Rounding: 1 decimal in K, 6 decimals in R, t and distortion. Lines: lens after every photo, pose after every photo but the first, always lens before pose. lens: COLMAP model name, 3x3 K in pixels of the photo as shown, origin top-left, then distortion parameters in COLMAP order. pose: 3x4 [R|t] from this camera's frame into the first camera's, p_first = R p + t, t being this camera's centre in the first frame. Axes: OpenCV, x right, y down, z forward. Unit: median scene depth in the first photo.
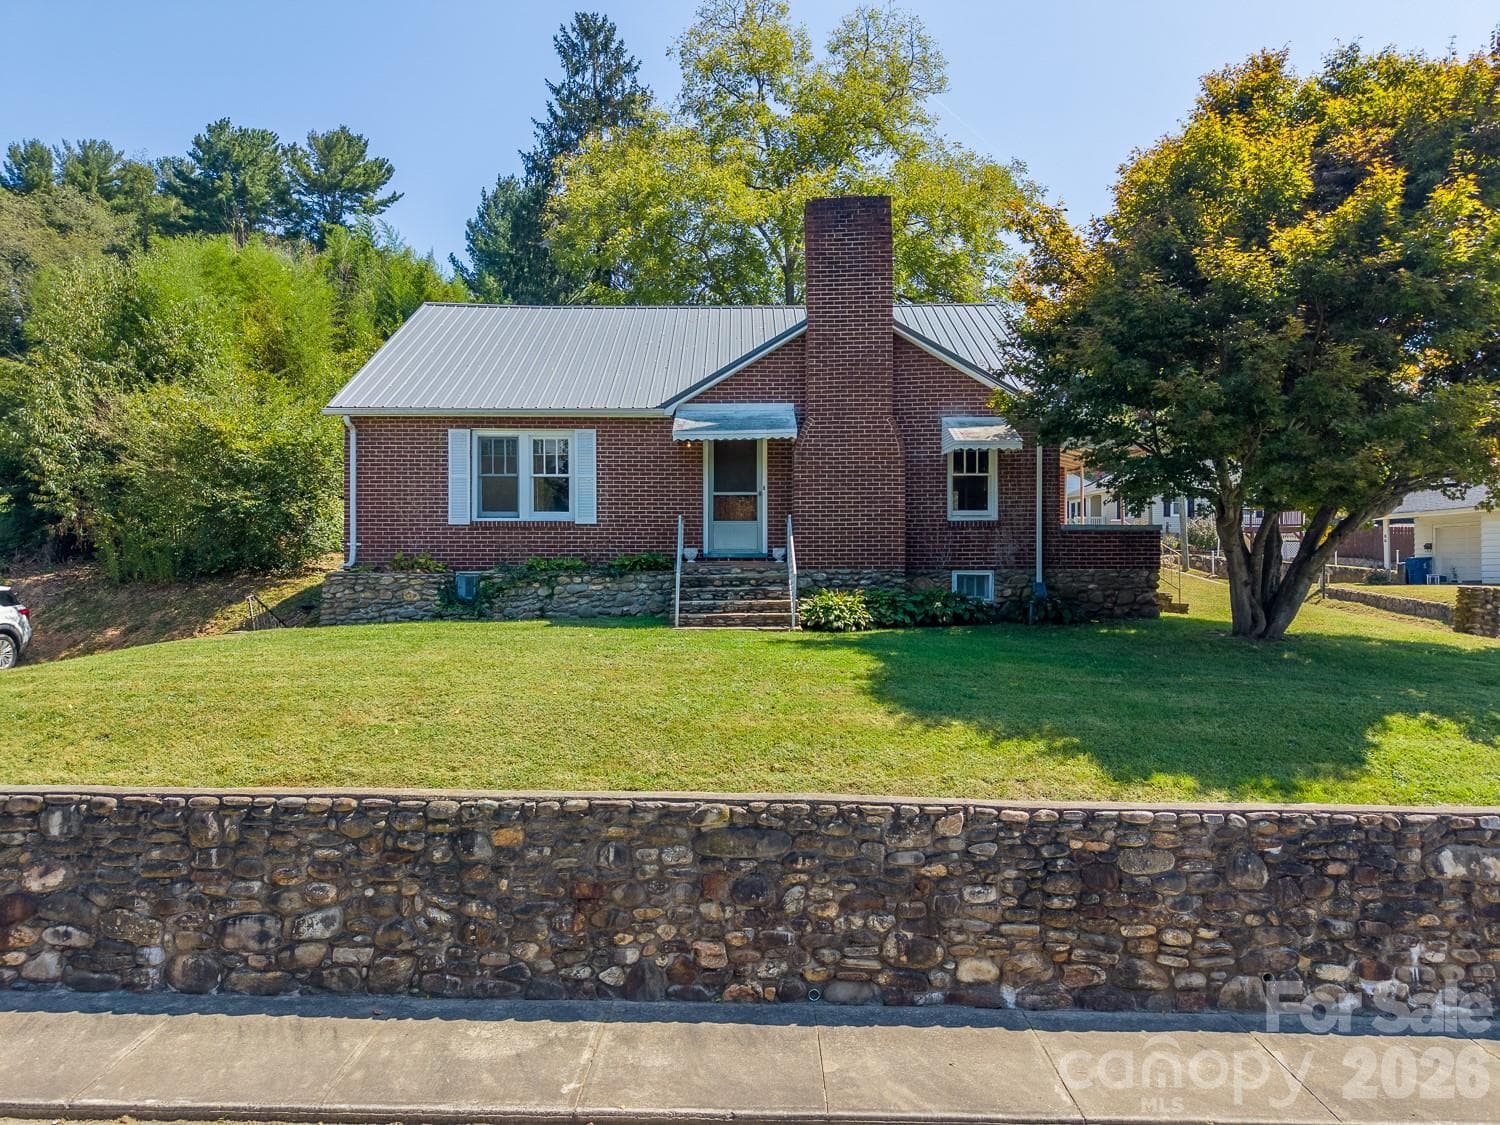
lens RADIAL K [[1002.0, 0, 744.8], [0, 1002.0, 569.9], [0, 0, 1]] dist [0.083901, -0.096127]
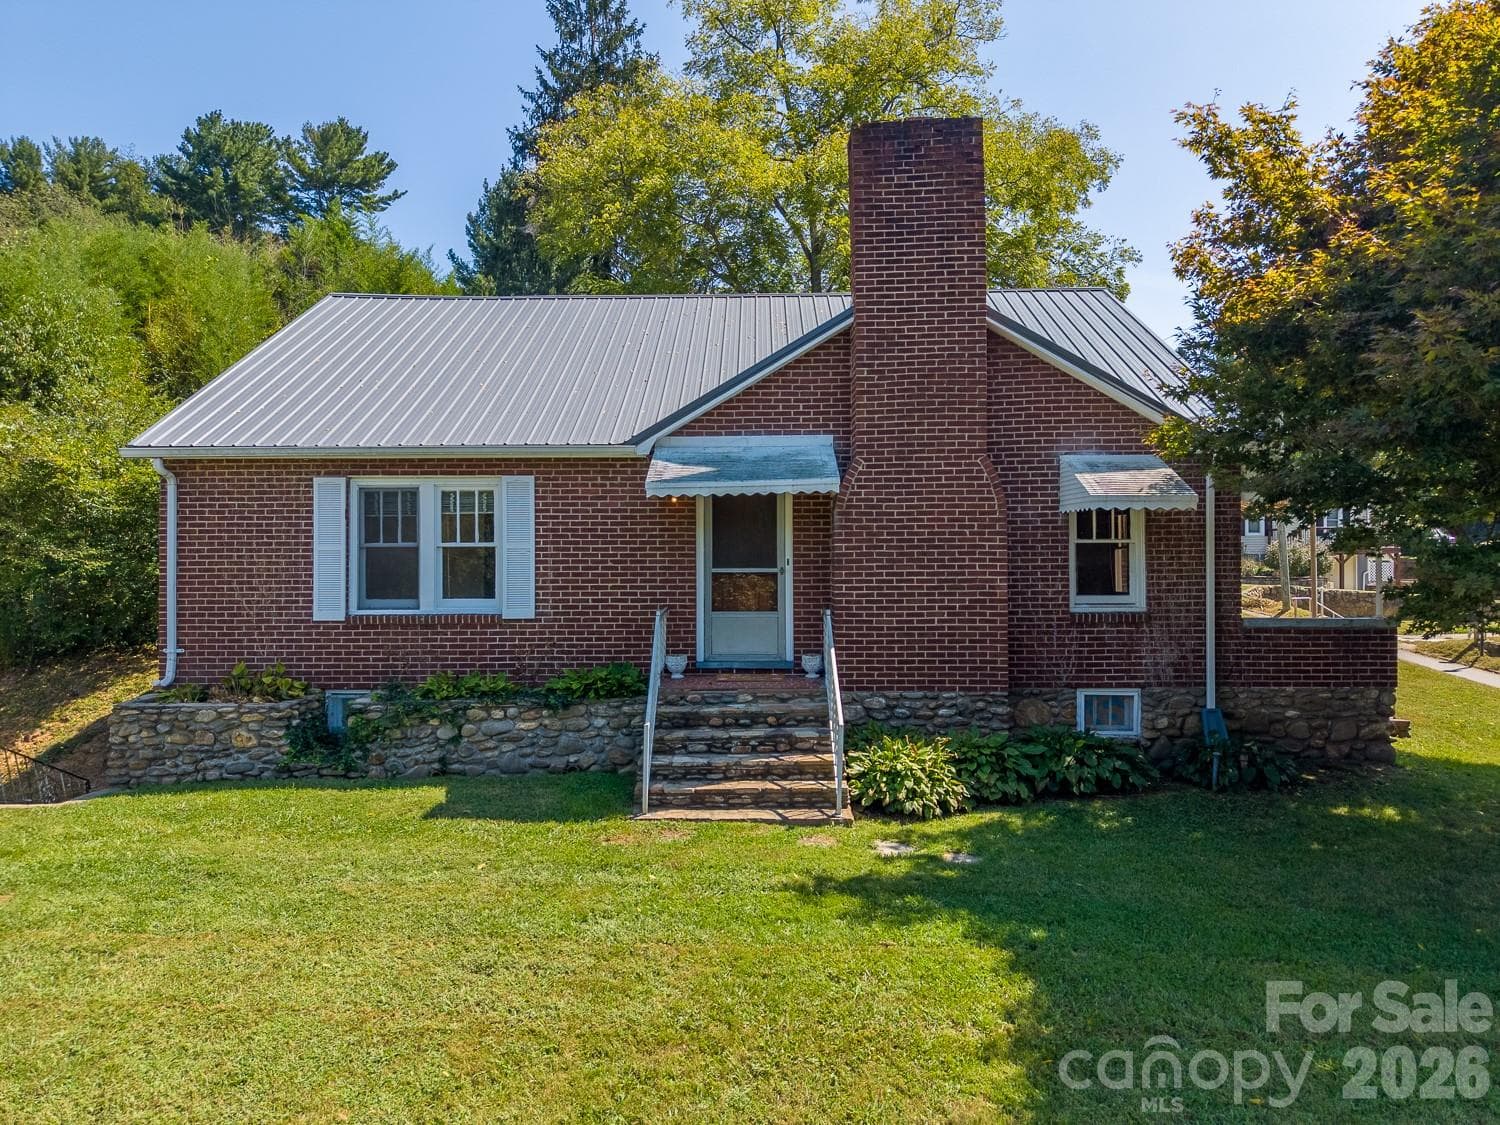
lens RADIAL K [[998.5, 0, 750.0], [0, 998.5, 562.5], [0, 0, 1]] dist [0.048998, -0.052868]
pose [[0.999832, -0.003562, -0.017967, 0.005776], [0.003472, 0.999981, -0.005044, -0.078573], [0.017984, 0.004981, 0.999826, 0.342270]]
